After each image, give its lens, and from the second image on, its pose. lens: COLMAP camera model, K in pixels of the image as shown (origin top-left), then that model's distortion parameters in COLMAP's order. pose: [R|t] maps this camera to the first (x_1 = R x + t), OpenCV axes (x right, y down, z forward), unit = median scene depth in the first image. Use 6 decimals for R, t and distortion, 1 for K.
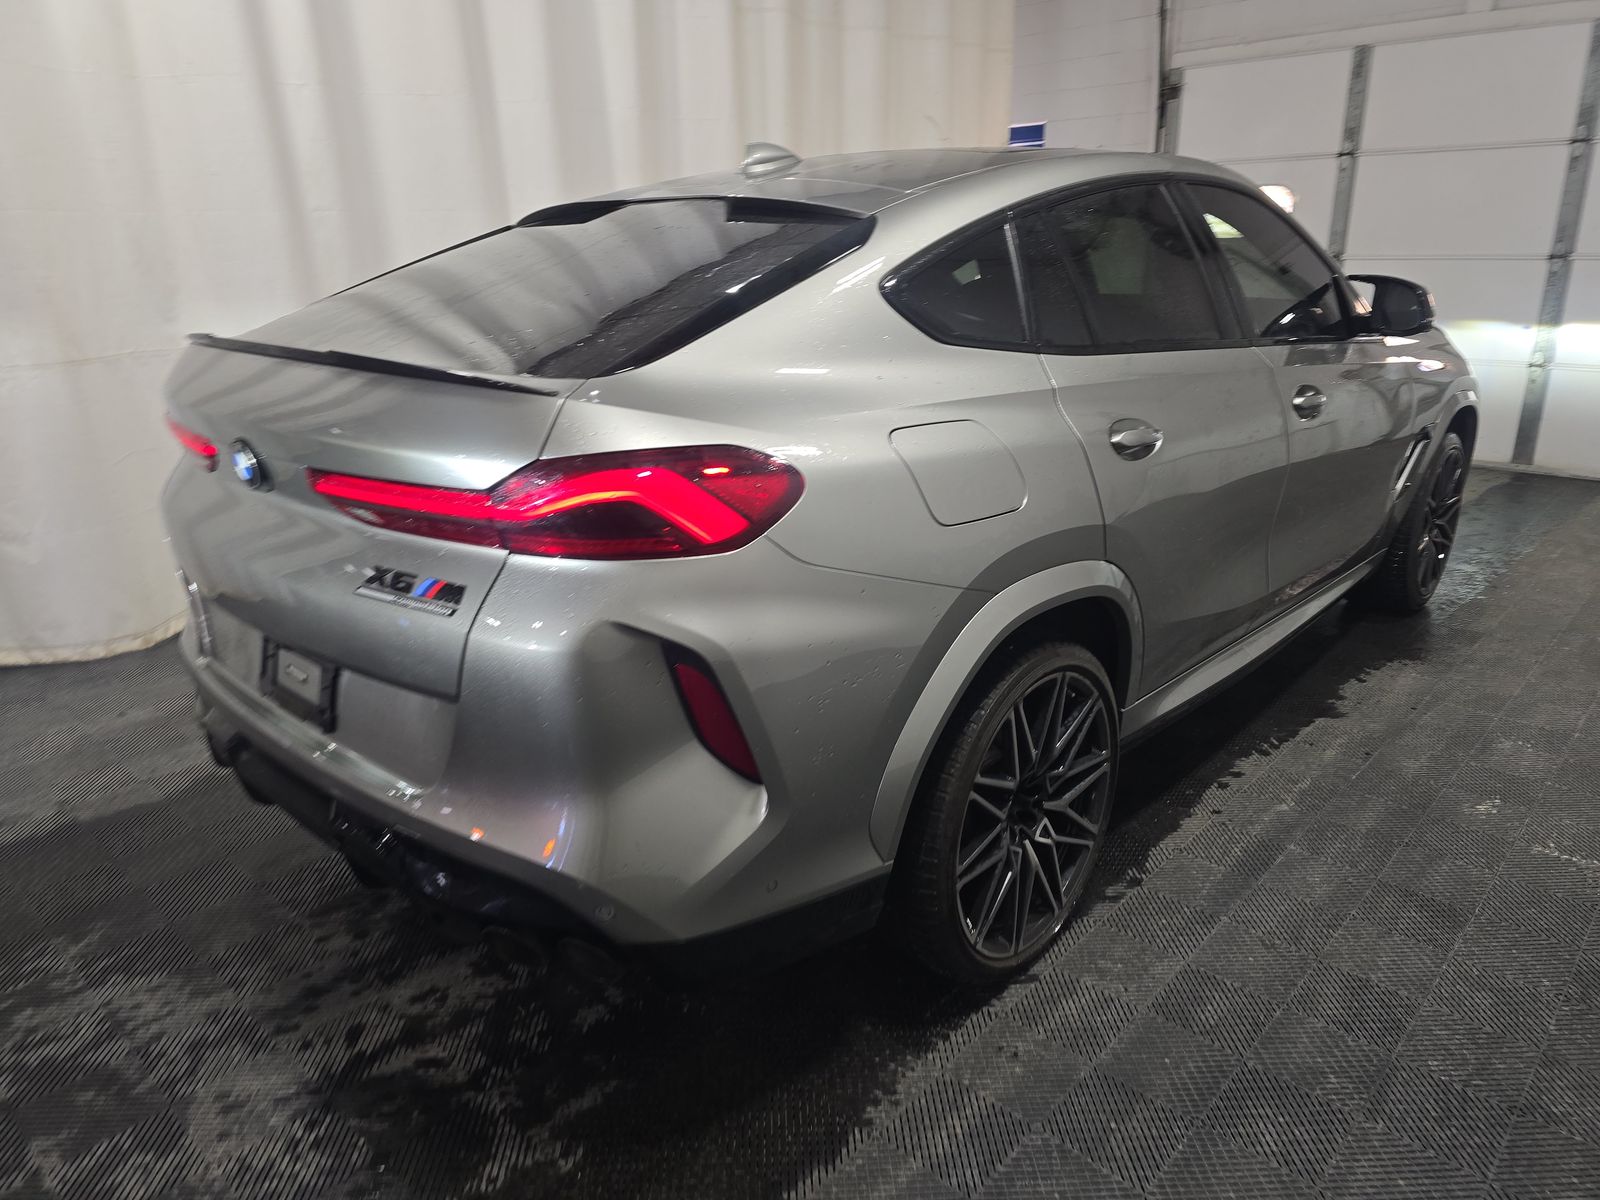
lens RADIAL K [[1105.0, 0, 793.0], [0, 1105.0, 554.6], [0, 0, 1]] dist [0.067351, -0.057832]
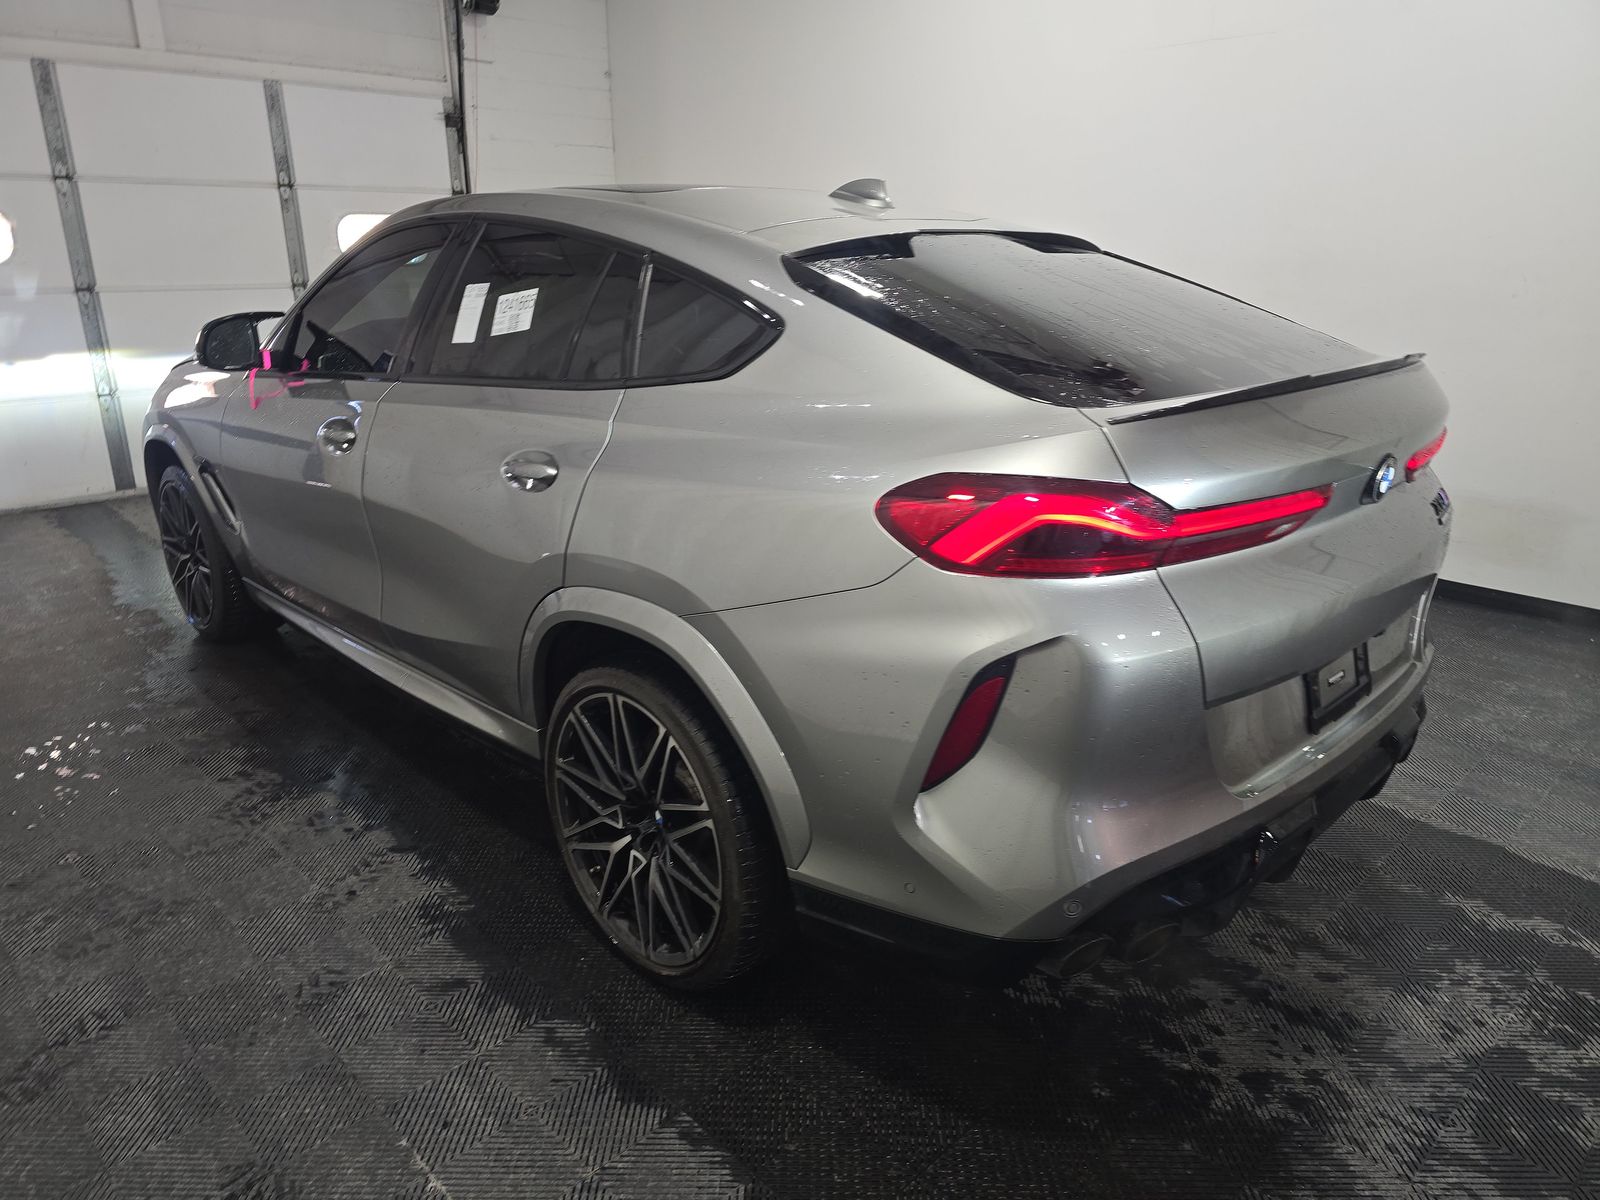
lens RADIAL K [[1116.7, 0, 802.4], [0, 1116.7, 570.6], [0, 0, 1]] dist [0.048291, -0.047257]
pose [[0.023349, -0.262130, 0.964750, -1.343991], [0.281277, 0.927753, 0.245270, -0.352072], [-0.959342, 0.265635, 0.095394, 1.265783]]
